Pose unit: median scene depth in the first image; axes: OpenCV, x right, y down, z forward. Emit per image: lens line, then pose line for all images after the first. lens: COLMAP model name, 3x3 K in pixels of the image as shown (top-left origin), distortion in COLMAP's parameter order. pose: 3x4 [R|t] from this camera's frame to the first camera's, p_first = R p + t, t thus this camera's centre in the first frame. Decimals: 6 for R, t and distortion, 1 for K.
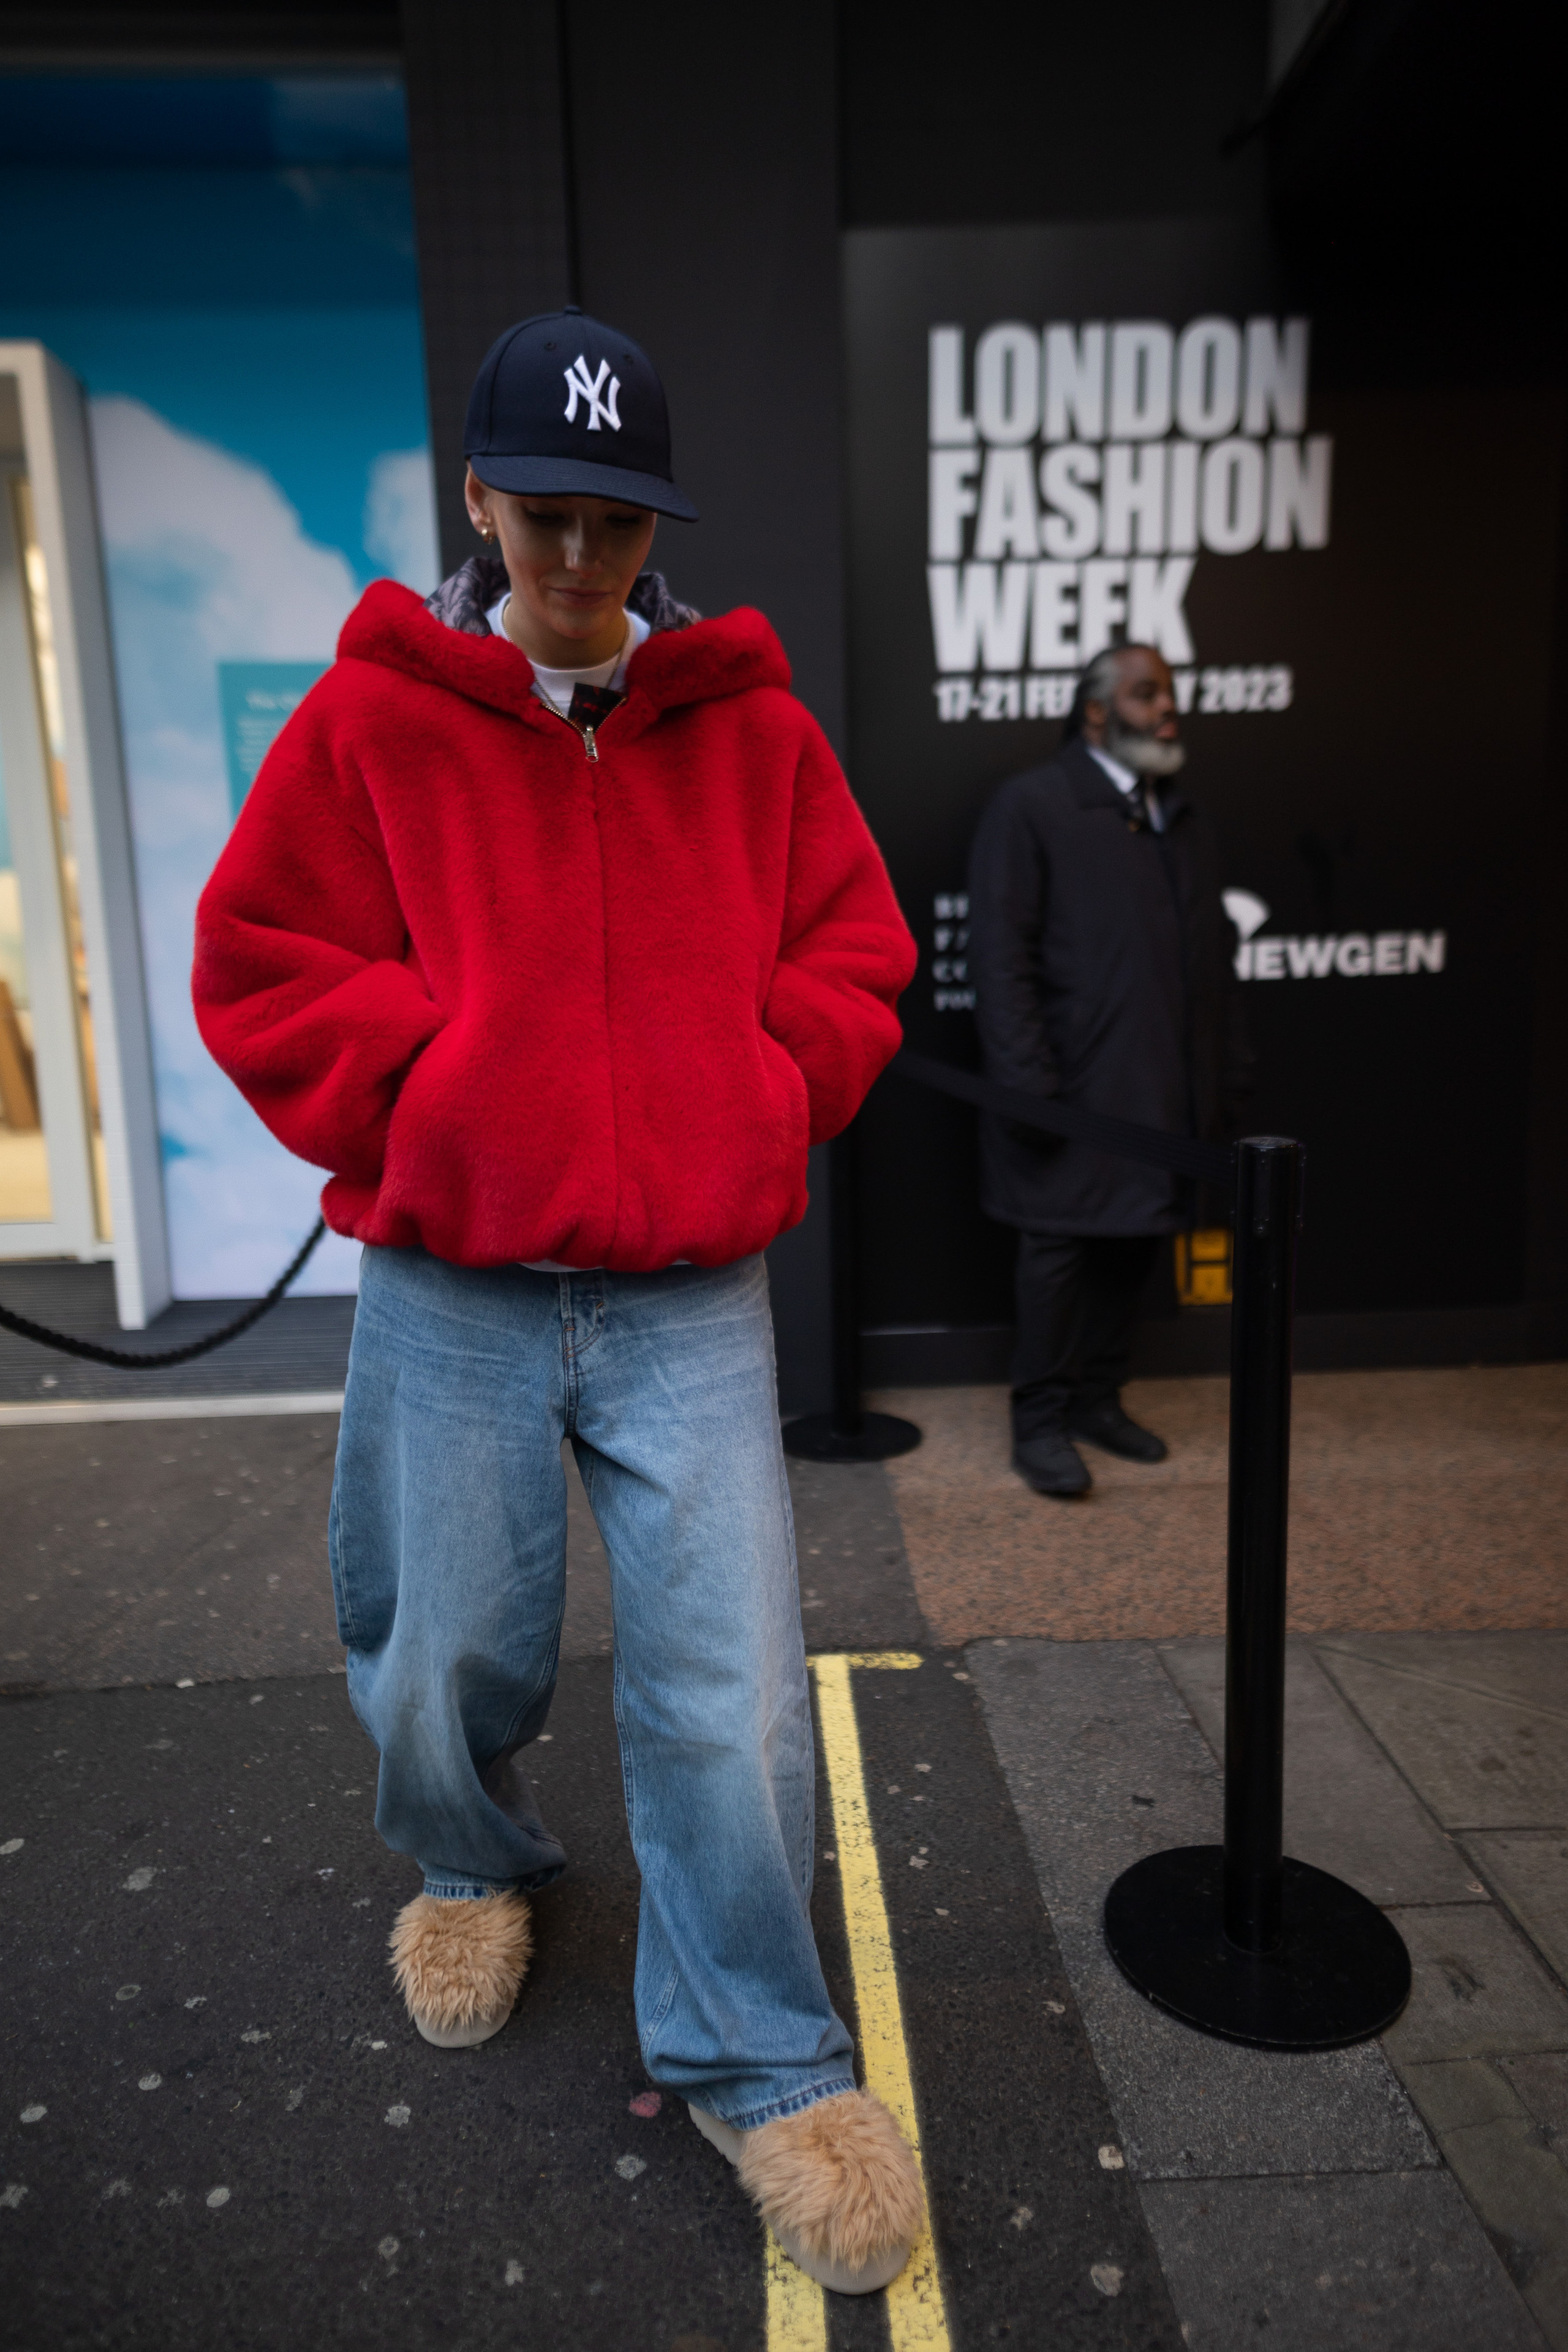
lens RADIAL K [[1587.6, 0, 770.2], [0, 1587.6, 1176.8], [0, 0, 1]] dist [0.114469, -0.024268]
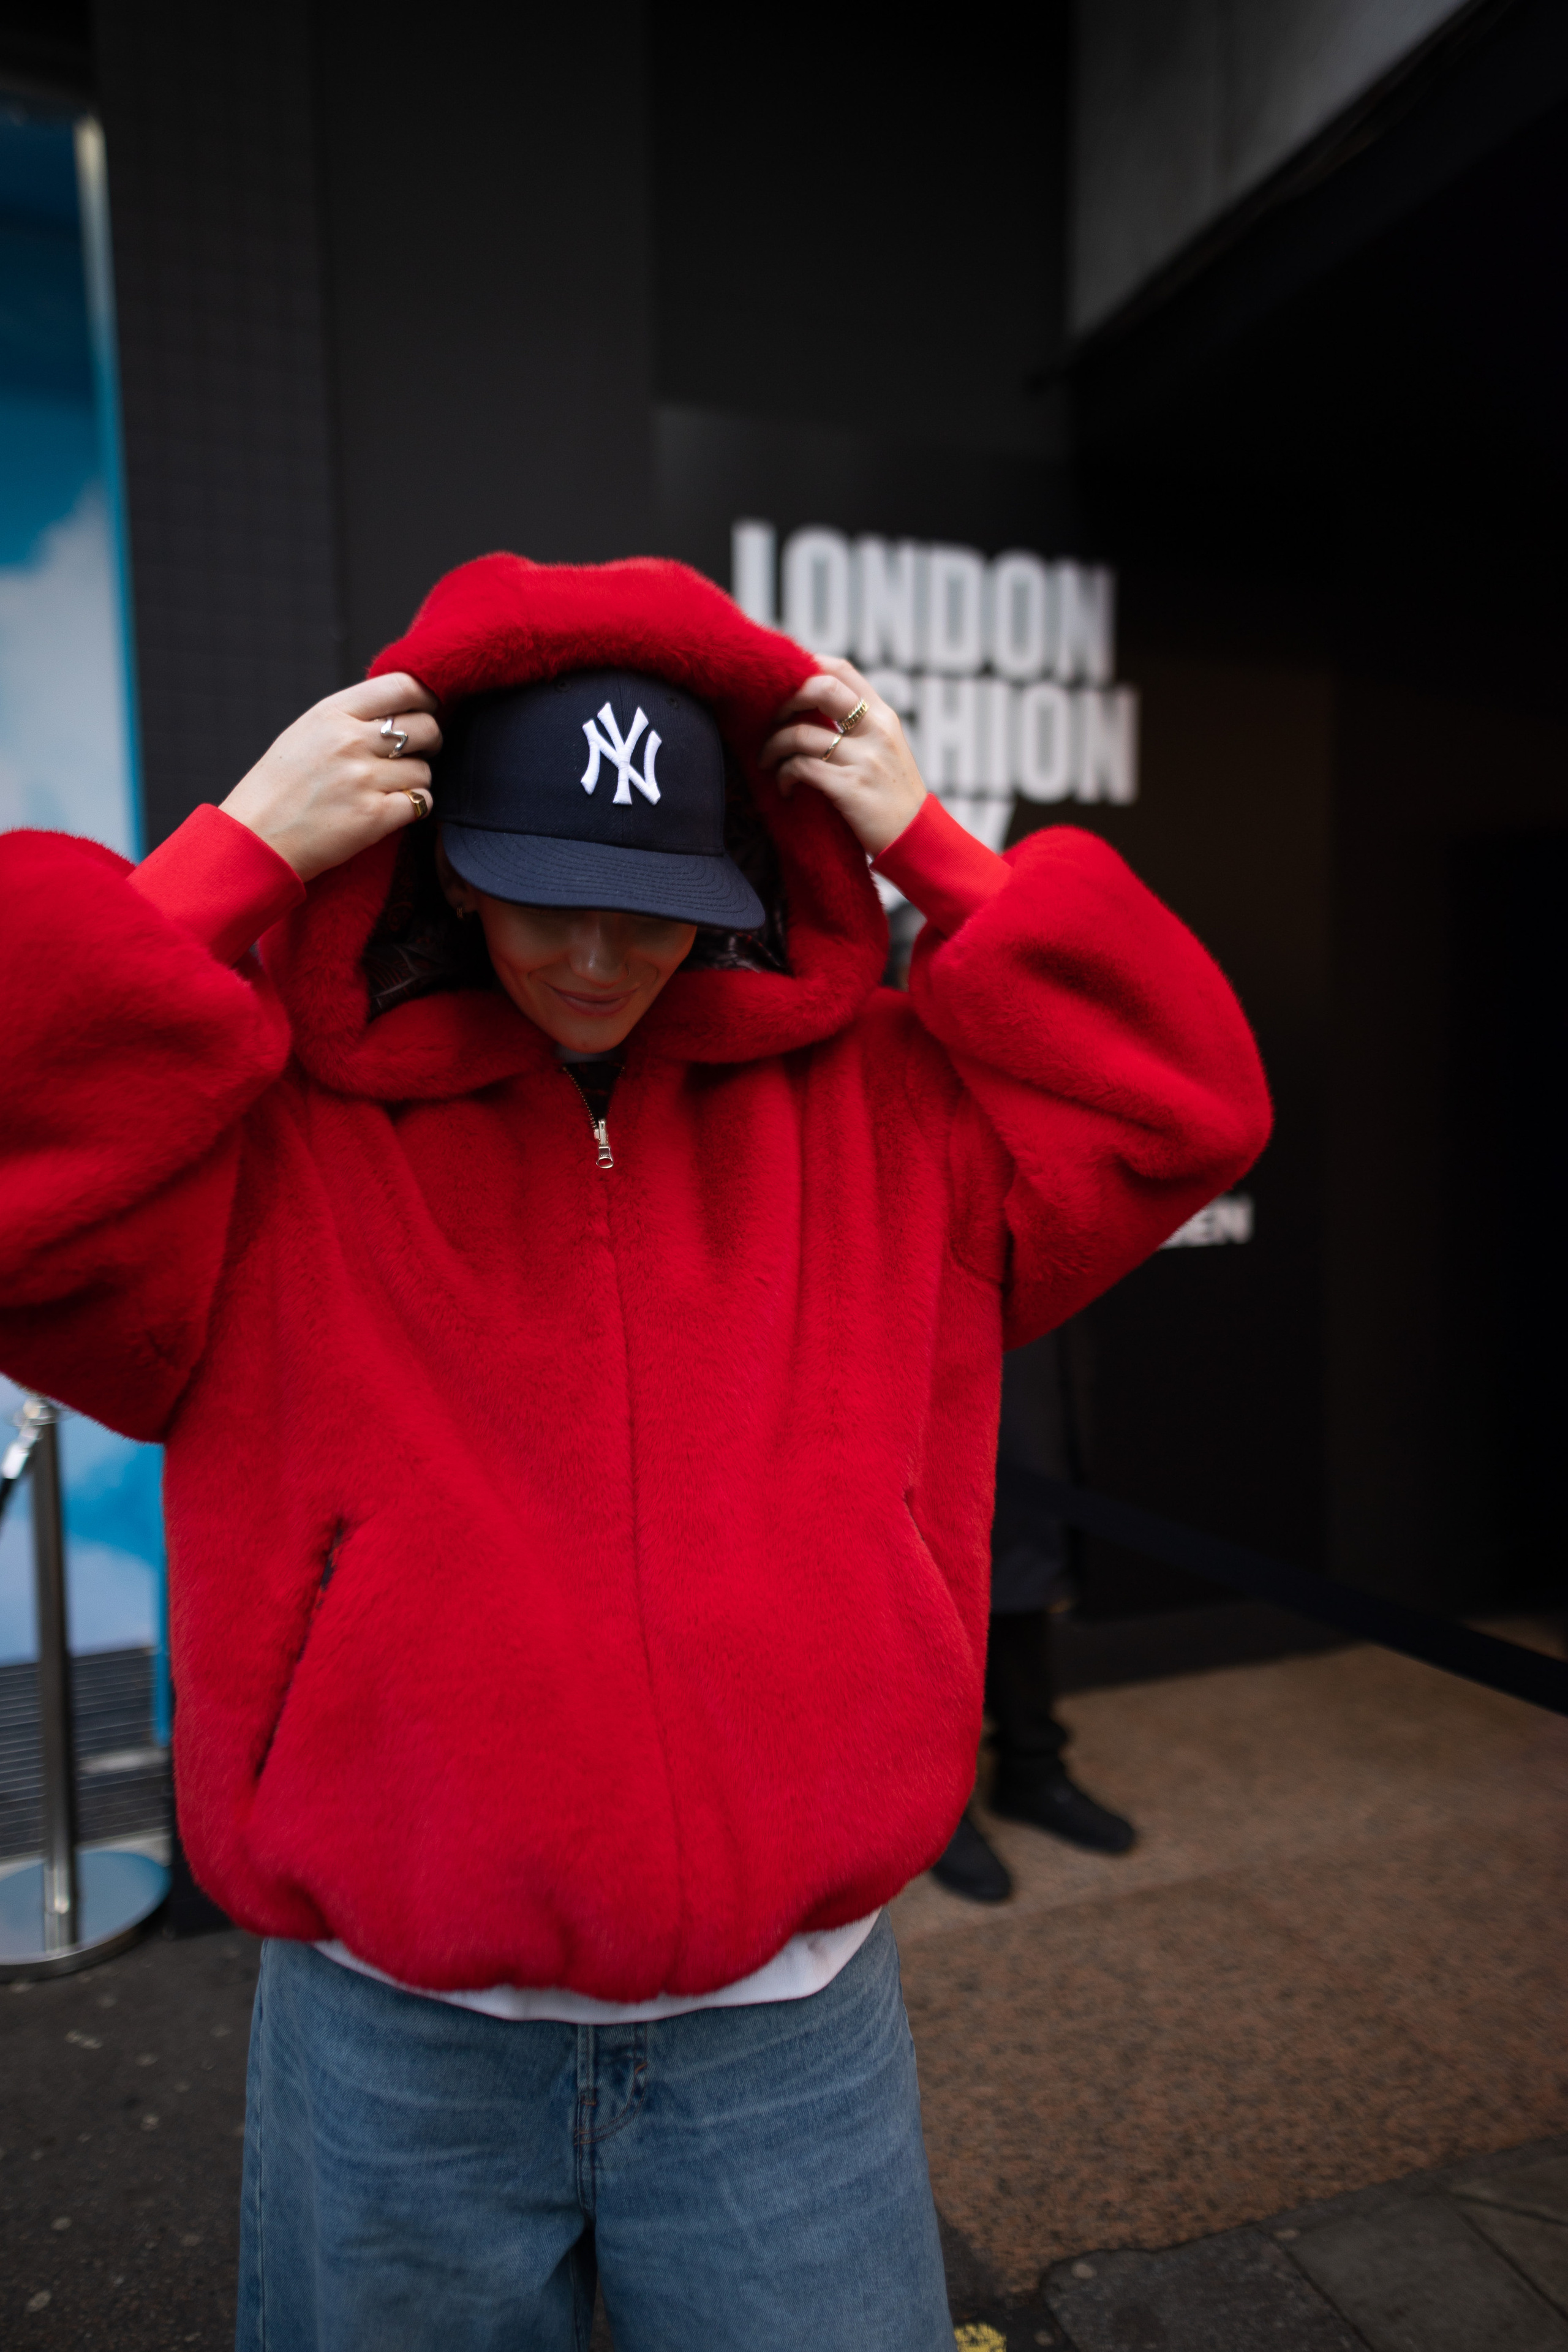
lens RADIAL K [[1587.6, 0, 778.0], [0, 1587.6, 1185.5], [0, 0, 1]] dist [0.114469, -0.024268]
pose [[0.947366, -0.005064, 0.320112, -0.155411], [0.029672, 0.996960, -0.072041, -0.105014], [-0.318774, 0.077747, 0.944637, 0.207758]]
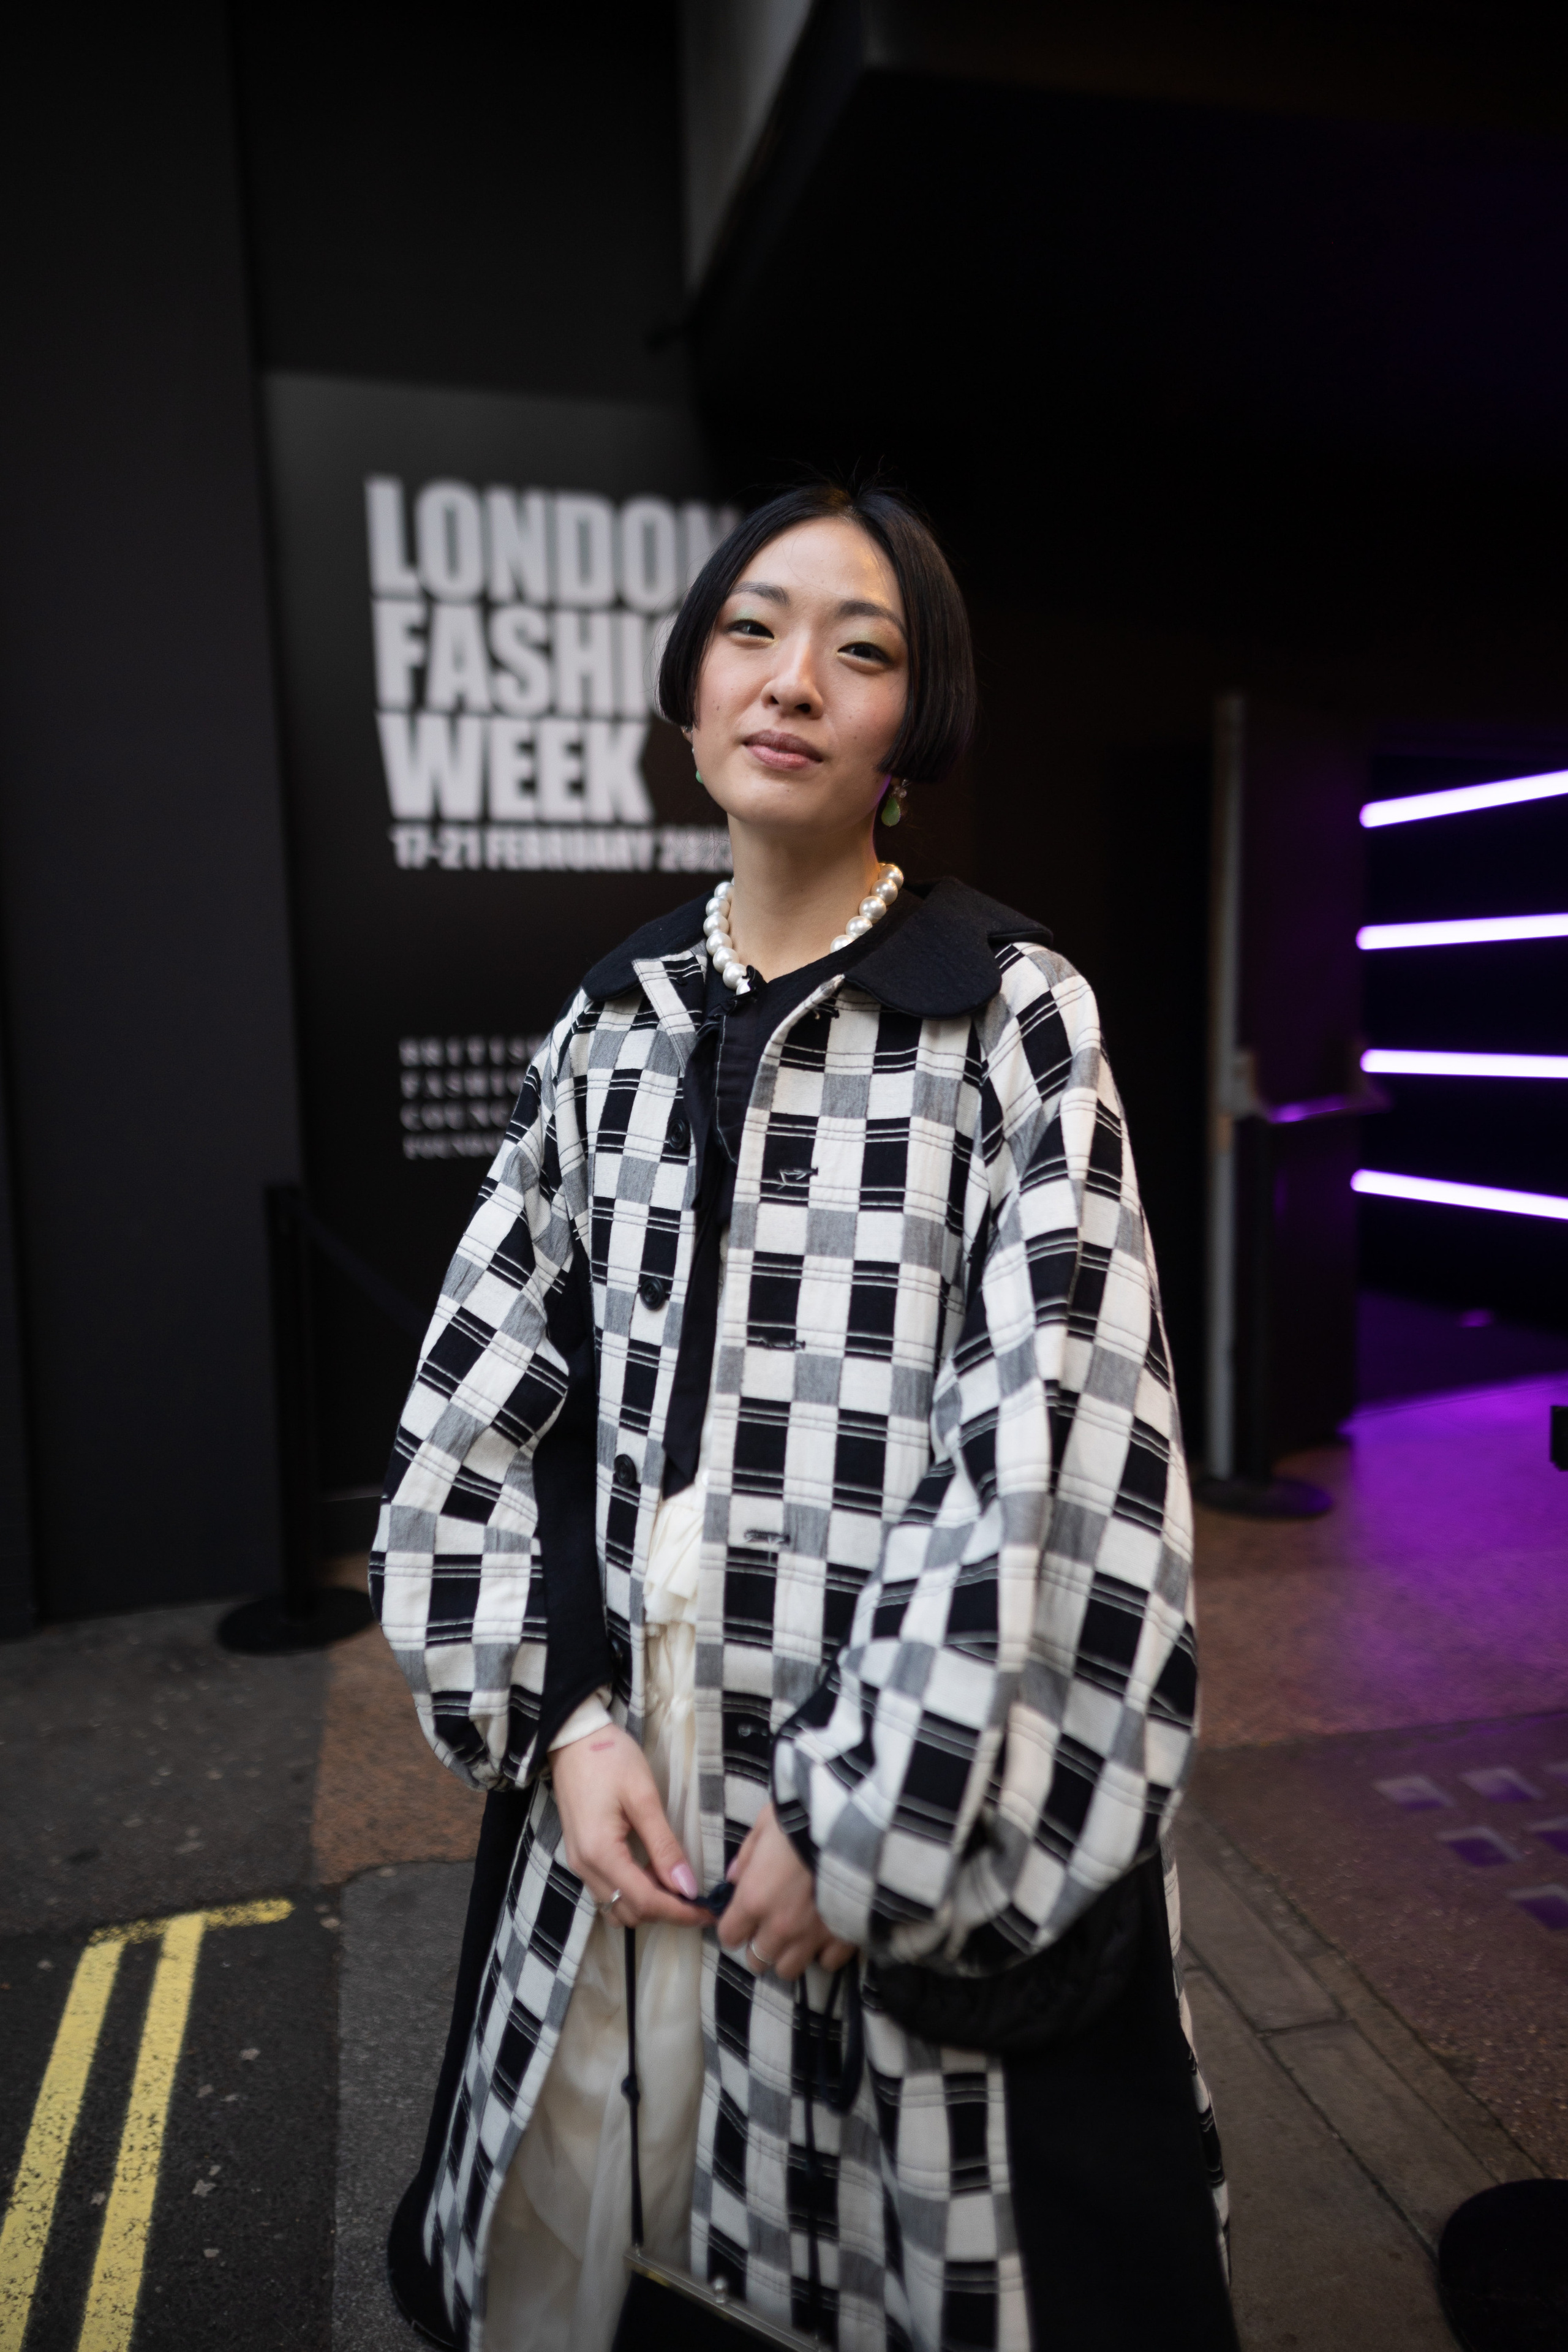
lens RADIAL K [[1587.6, 0, 767.7], [0, 1587.6, 1181.2], [0, 0, 1]] dist [0.114469, -0.024268]
pose [[0.976976, -0.012742, 0.212970, 0.118066], [0.019956, 0.999296, -0.031755, -0.058246], [-0.212415, 0.035274, 0.976543, 0.003235]]
